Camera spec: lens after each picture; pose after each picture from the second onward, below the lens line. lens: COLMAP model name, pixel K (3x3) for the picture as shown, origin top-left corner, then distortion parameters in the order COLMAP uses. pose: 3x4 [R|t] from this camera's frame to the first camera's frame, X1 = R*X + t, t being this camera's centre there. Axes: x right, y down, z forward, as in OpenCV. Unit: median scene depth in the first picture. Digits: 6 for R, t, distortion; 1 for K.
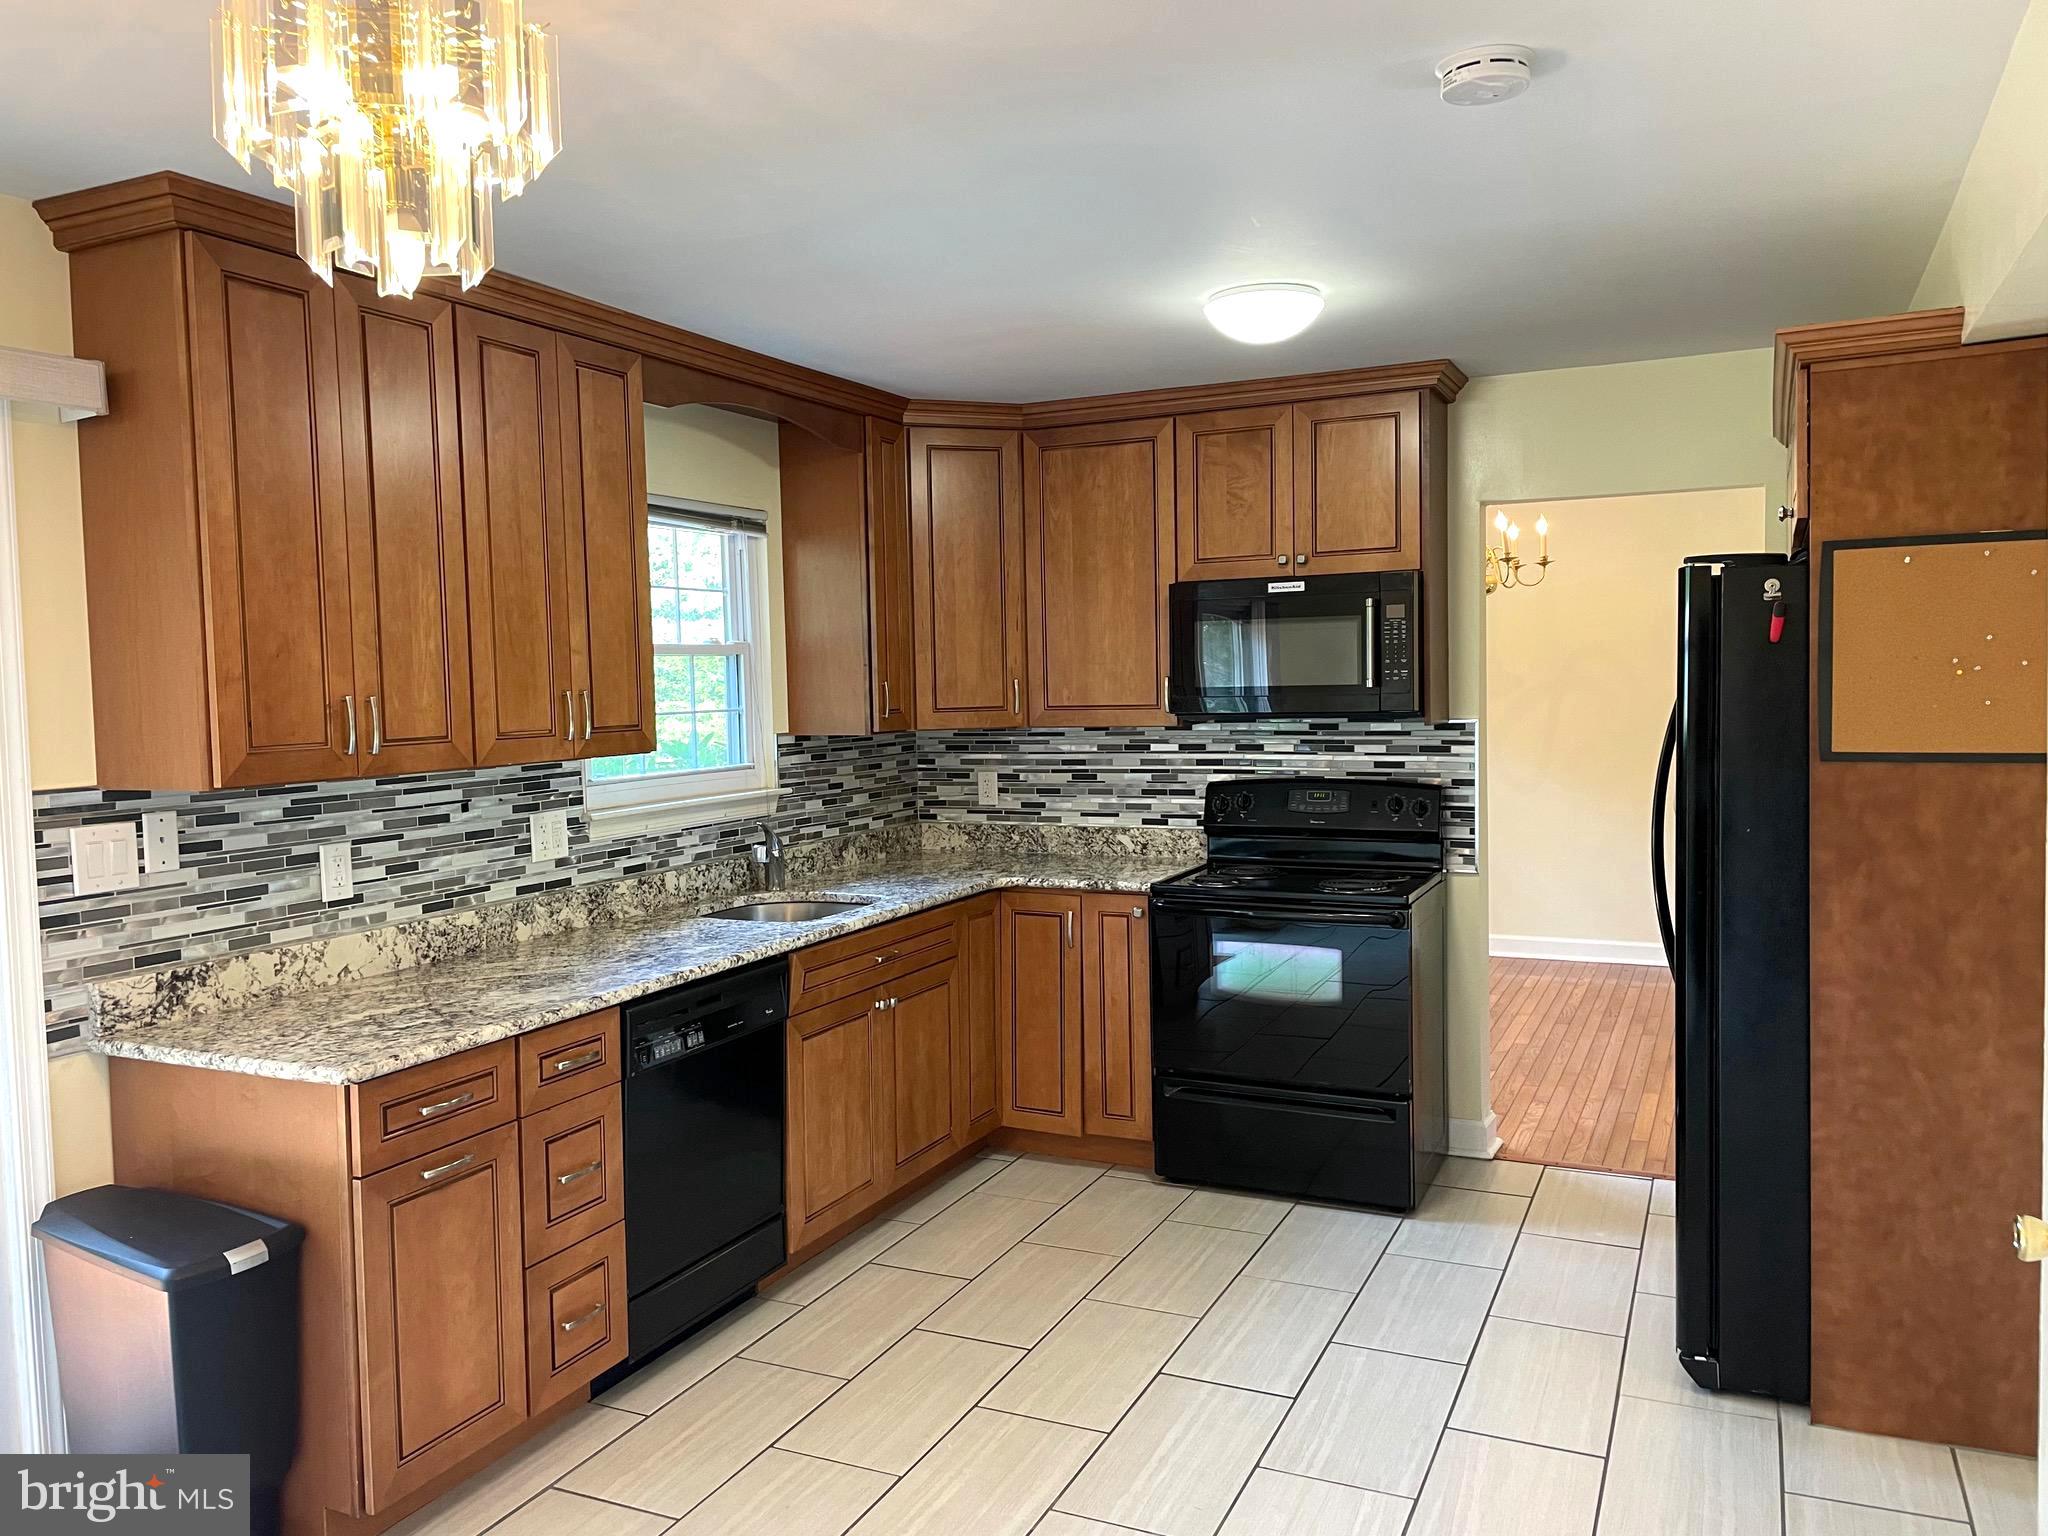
lens RADIAL K [[1537.6, 0, 1036.4], [0, 1537.6, 758.5], [0, 0, 1]] dist [0.108052, -0.140296]
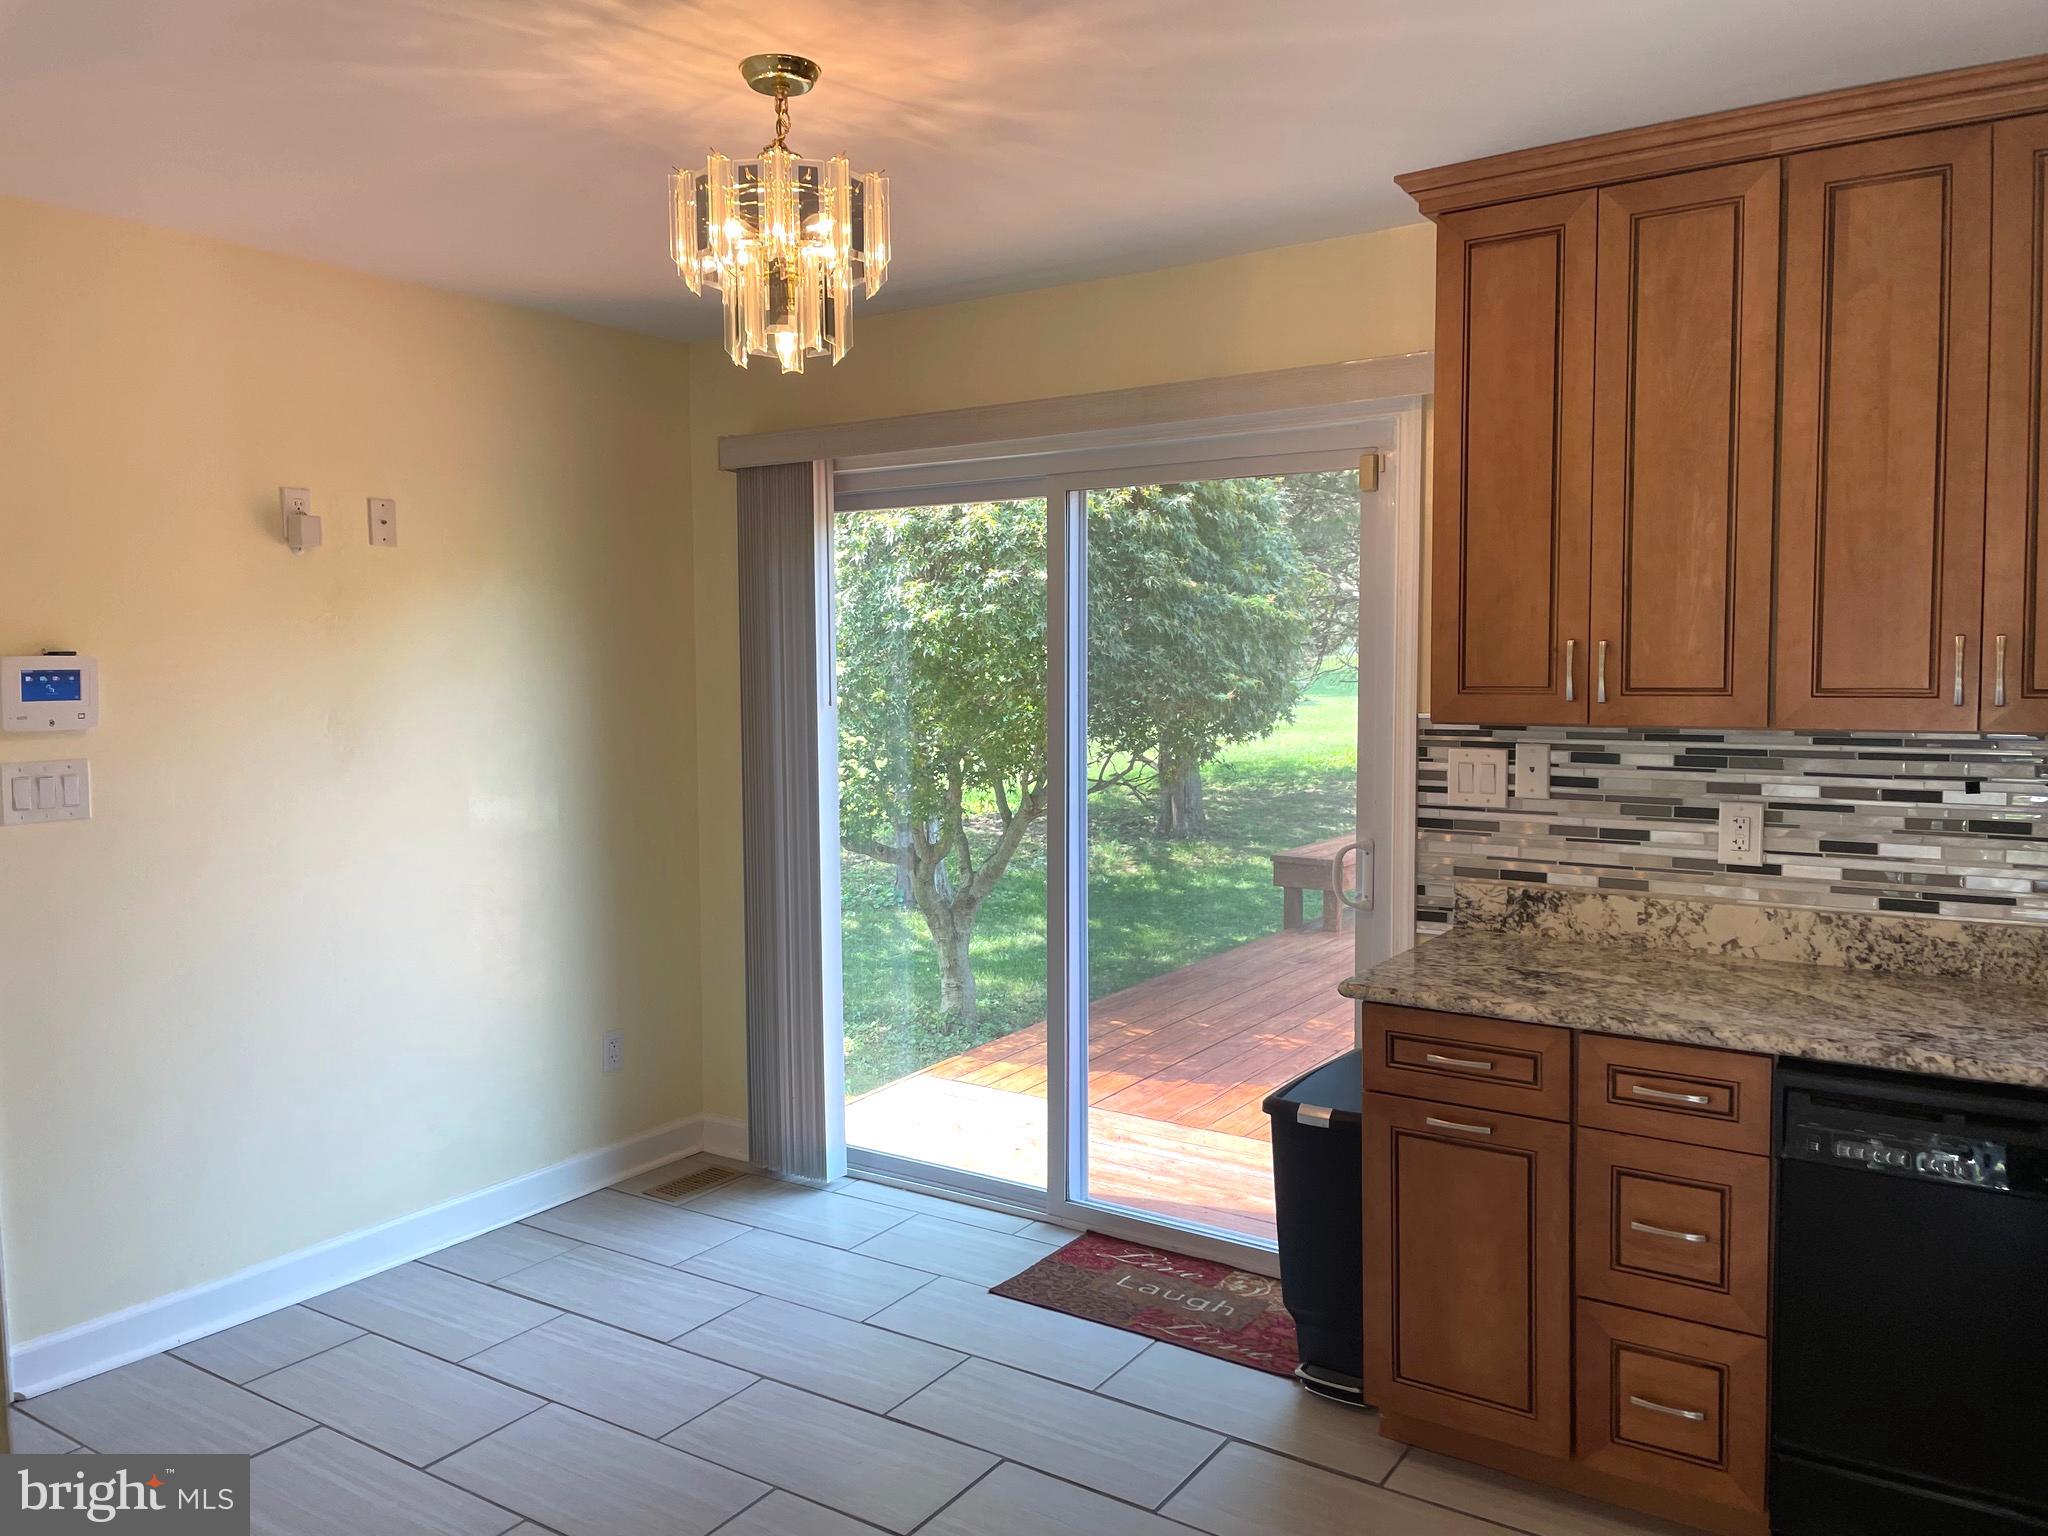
lens RADIAL K [[1537.6, 0, 1036.4], [0, 1537.6, 758.5], [0, 0, 1]] dist [0.108052, -0.140296]
pose [[-0.151292, 0.089230, -0.984453, 0.522846], [-0.042736, 0.994396, 0.096699, -0.042776], [0.987565, 0.056701, -0.146631, 0.763795]]
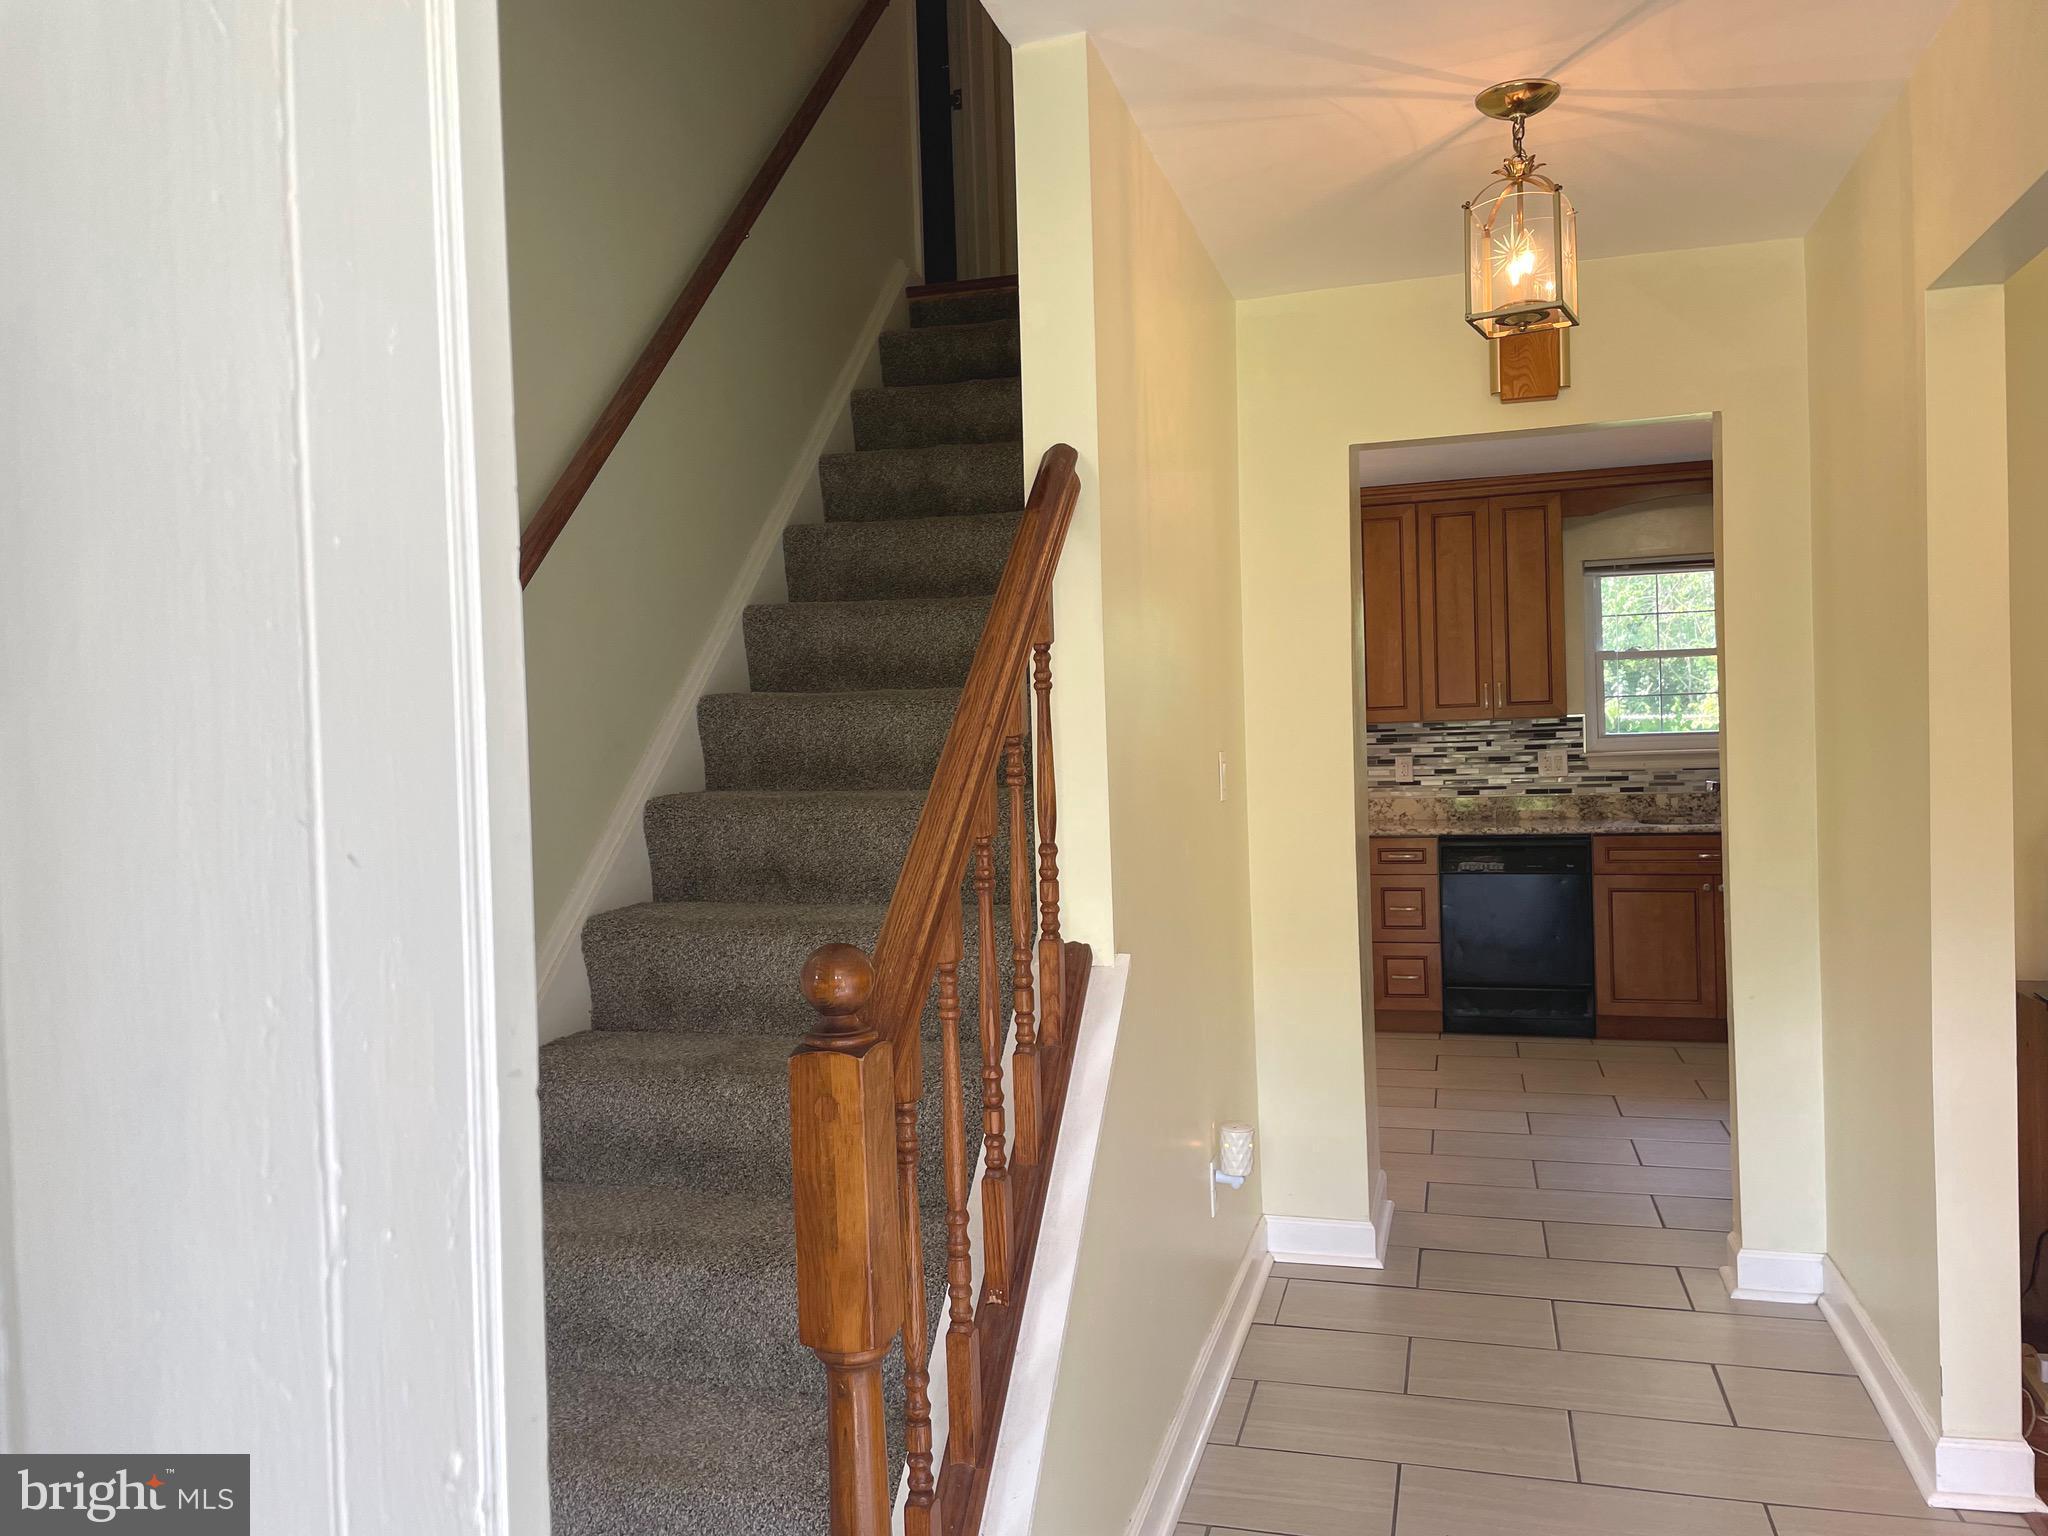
lens RADIAL K [[1585.0, 0, 1024.3], [0, 1585.0, 776.2], [0, 0, 1]] dist [0.126236, -0.155205]
pose [[0.164079, 0.035843, -0.985796, 1.739013], [-0.027208, 0.999124, 0.031799, 0.027441], [0.986072, 0.021604, 0.164910, 0.116754]]
